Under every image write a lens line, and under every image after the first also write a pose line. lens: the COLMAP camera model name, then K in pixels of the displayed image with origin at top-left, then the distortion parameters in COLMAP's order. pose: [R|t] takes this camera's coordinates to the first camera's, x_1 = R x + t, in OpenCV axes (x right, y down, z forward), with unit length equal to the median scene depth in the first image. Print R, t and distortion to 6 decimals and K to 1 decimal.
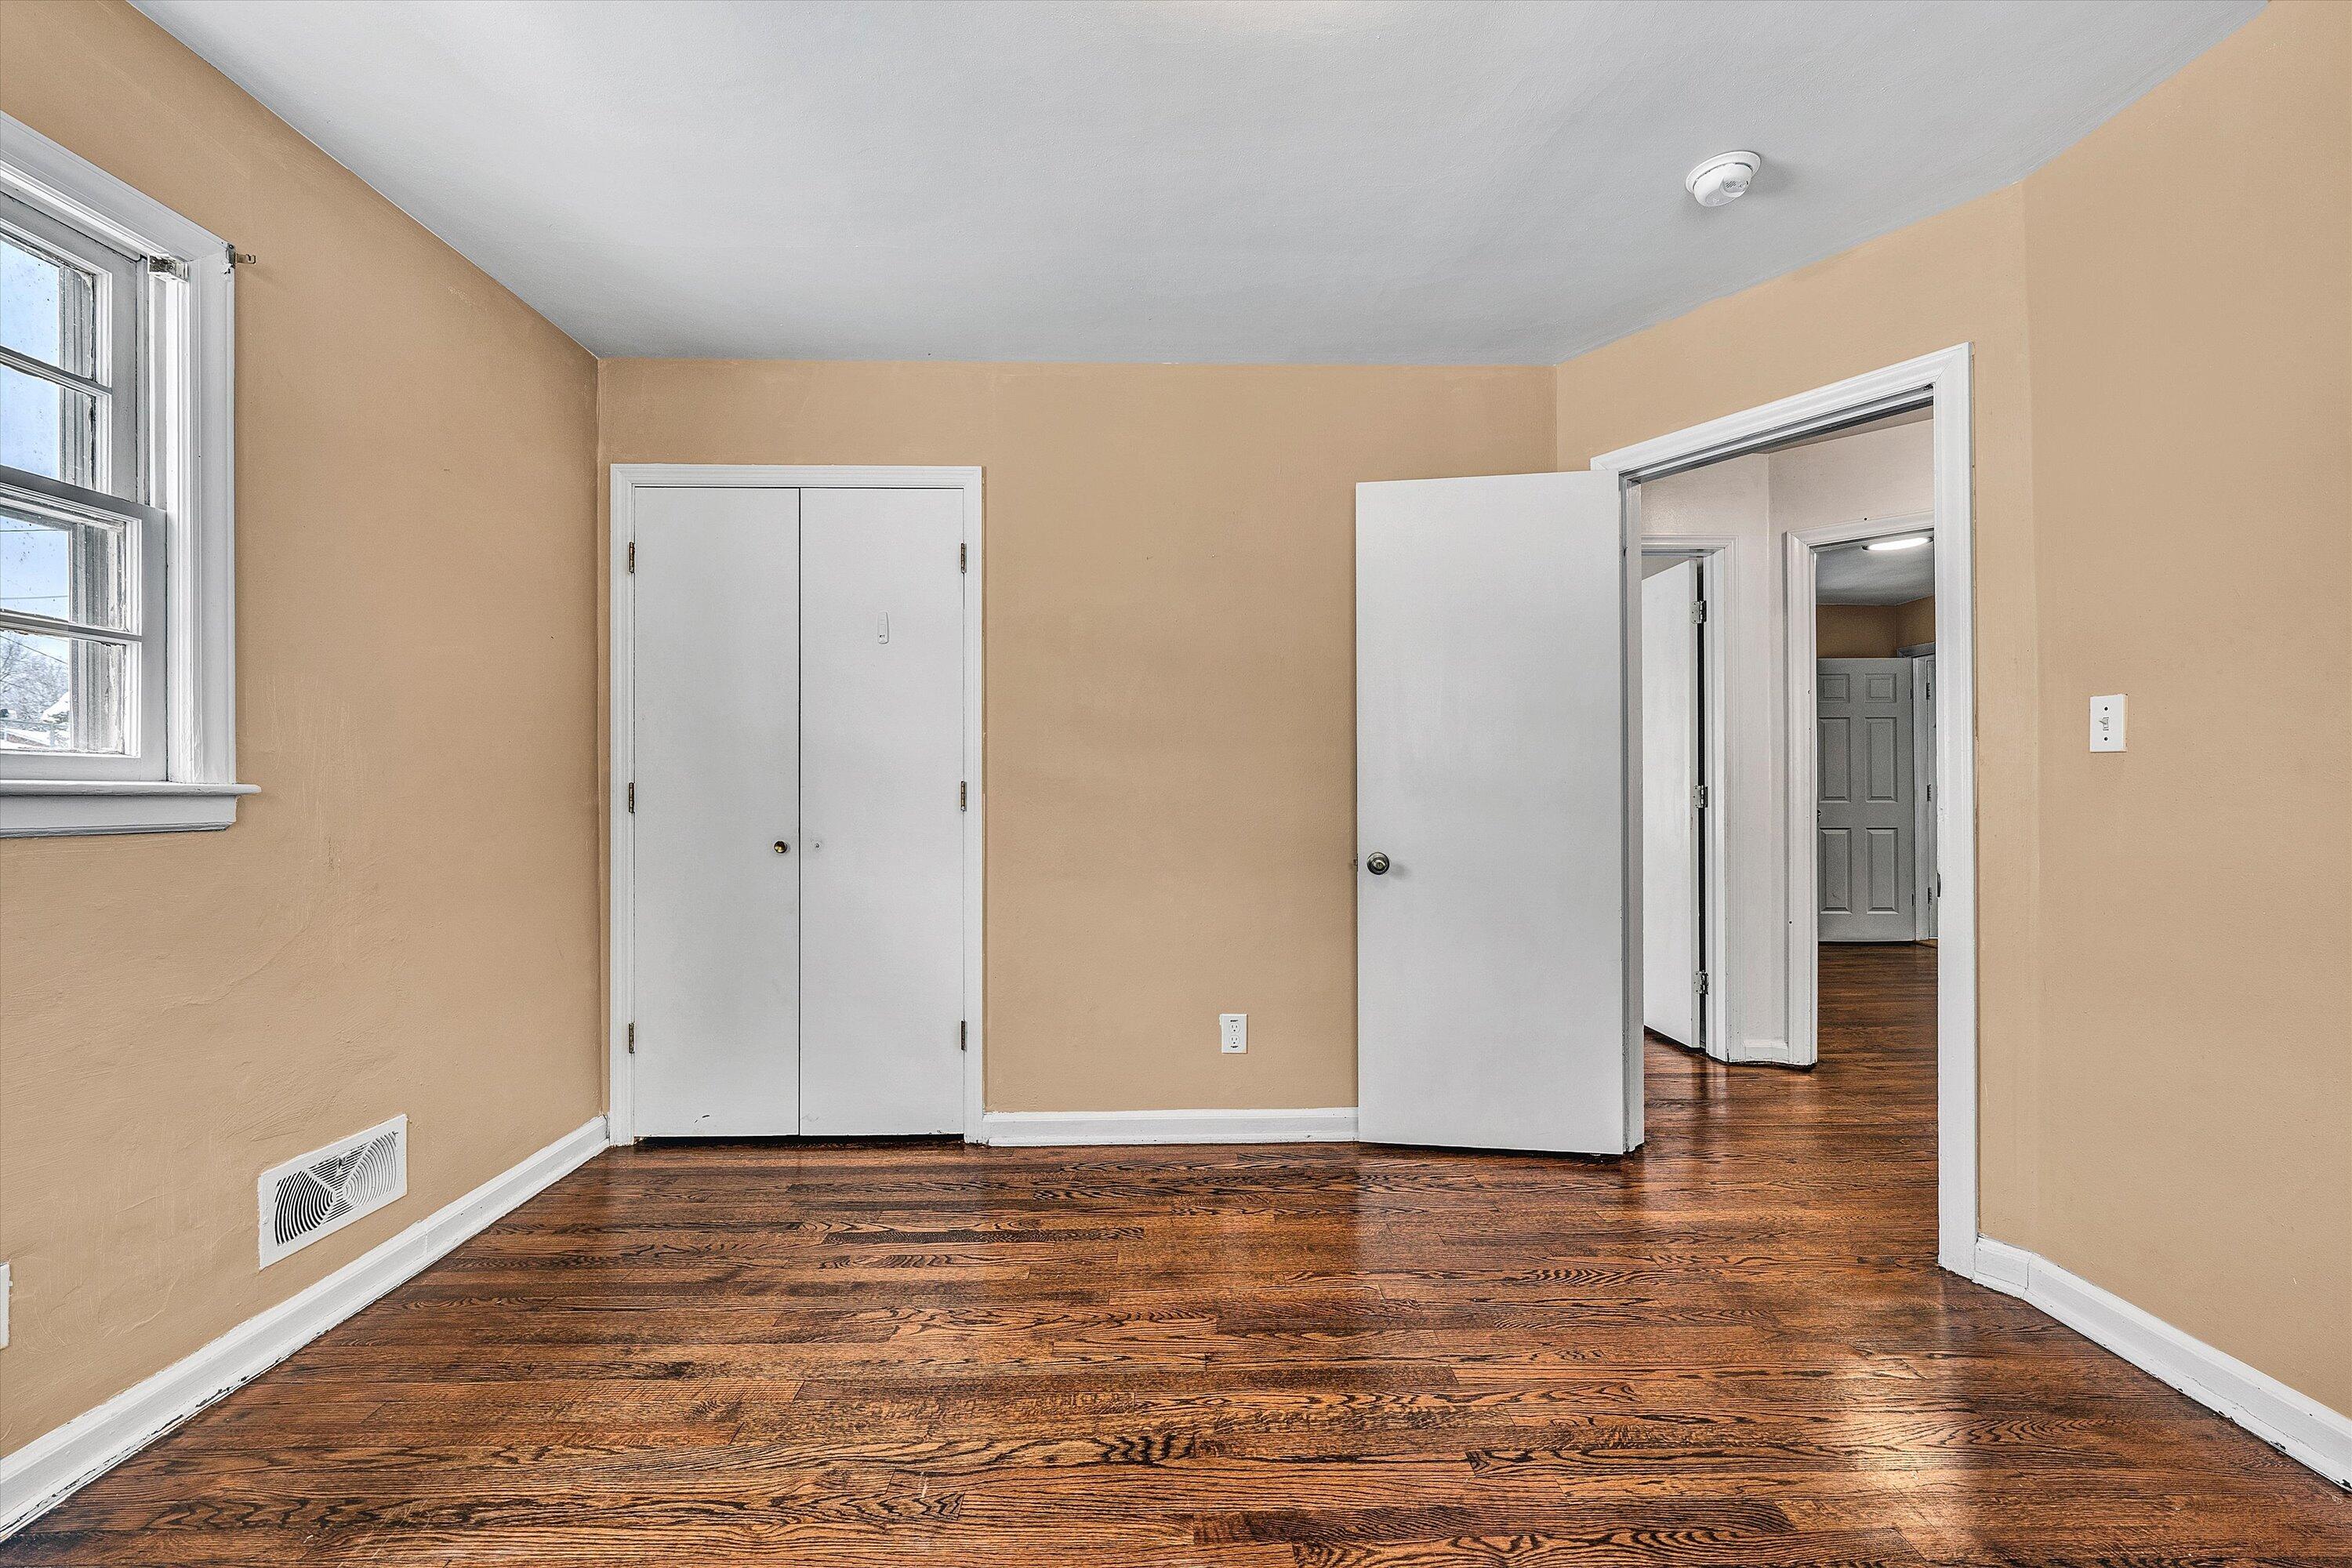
lens RADIAL K [[936.3, 0, 1192.1], [0, 936.3, 785.3], [0, 0, 1]] dist [-0.000553, -0.000090]
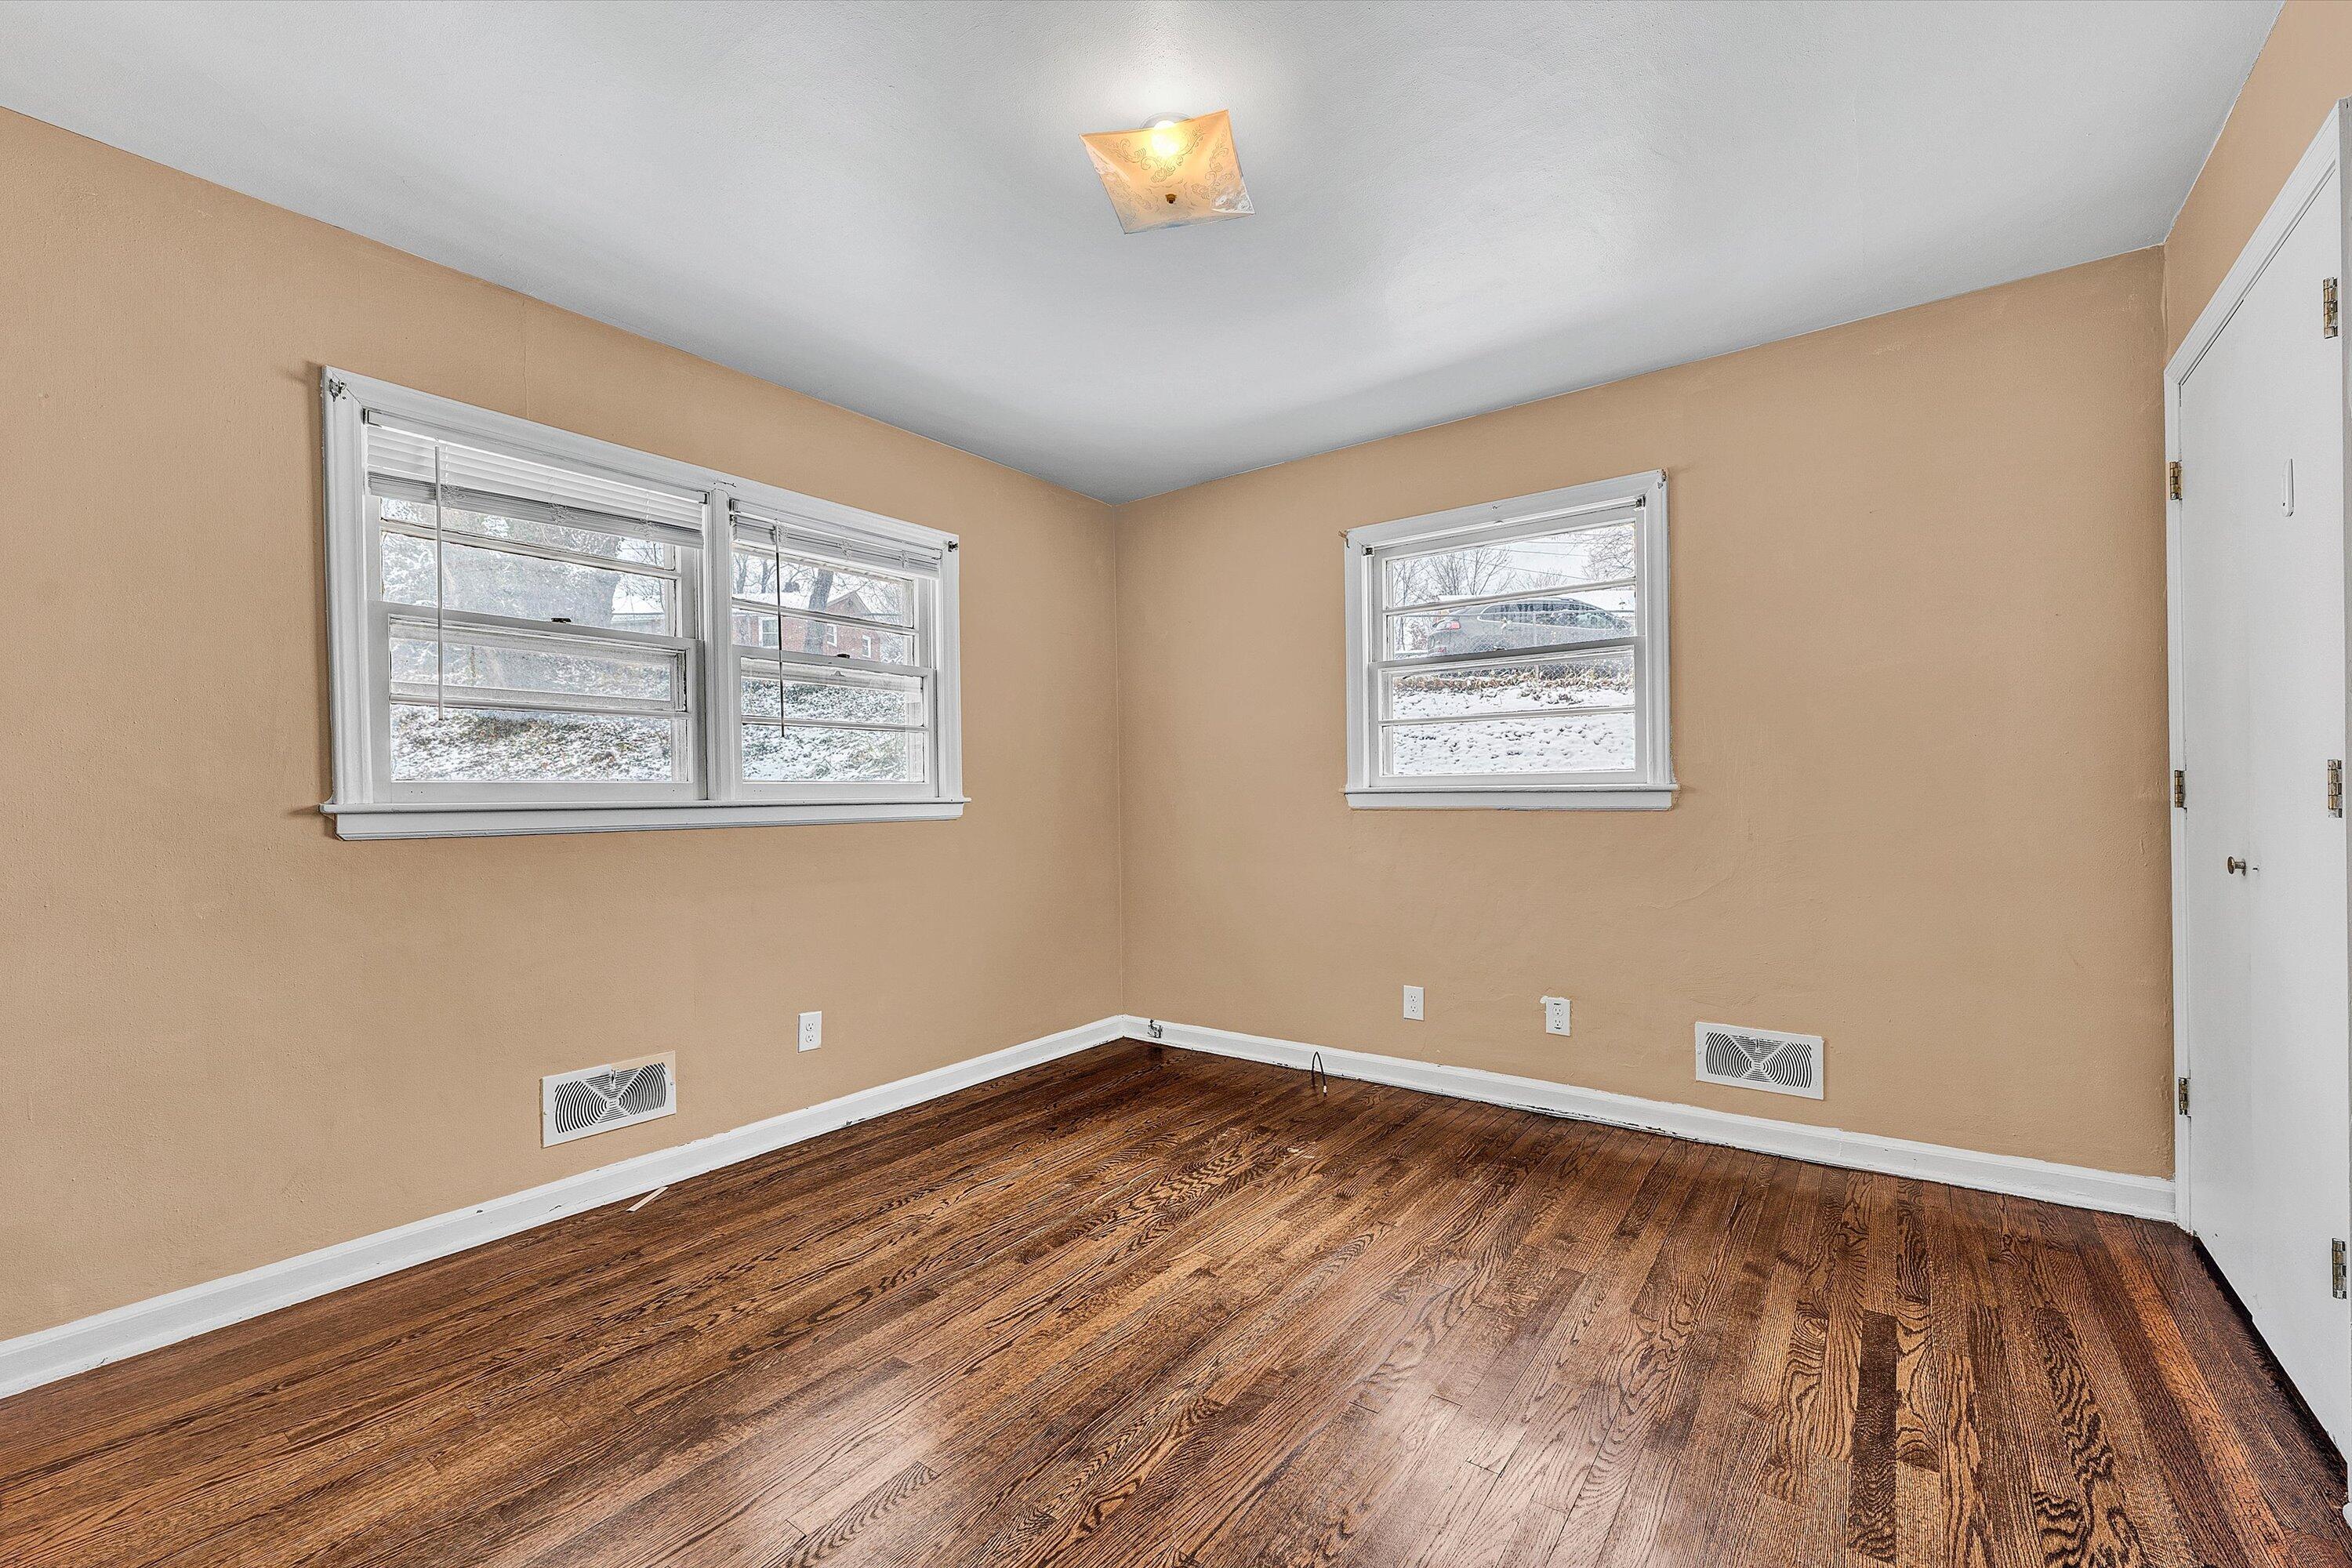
lens RADIAL K [[936.3, 0, 1192.1], [0, 936.3, 785.3], [0, 0, 1]] dist [-0.000553, -0.000090]
pose [[-0.619674, 0.000375, -0.784859, 0.801852], [0.018736, 0.999722, -0.014315, 0.007707], [0.784636, -0.023576, -0.619509, 1.273424]]
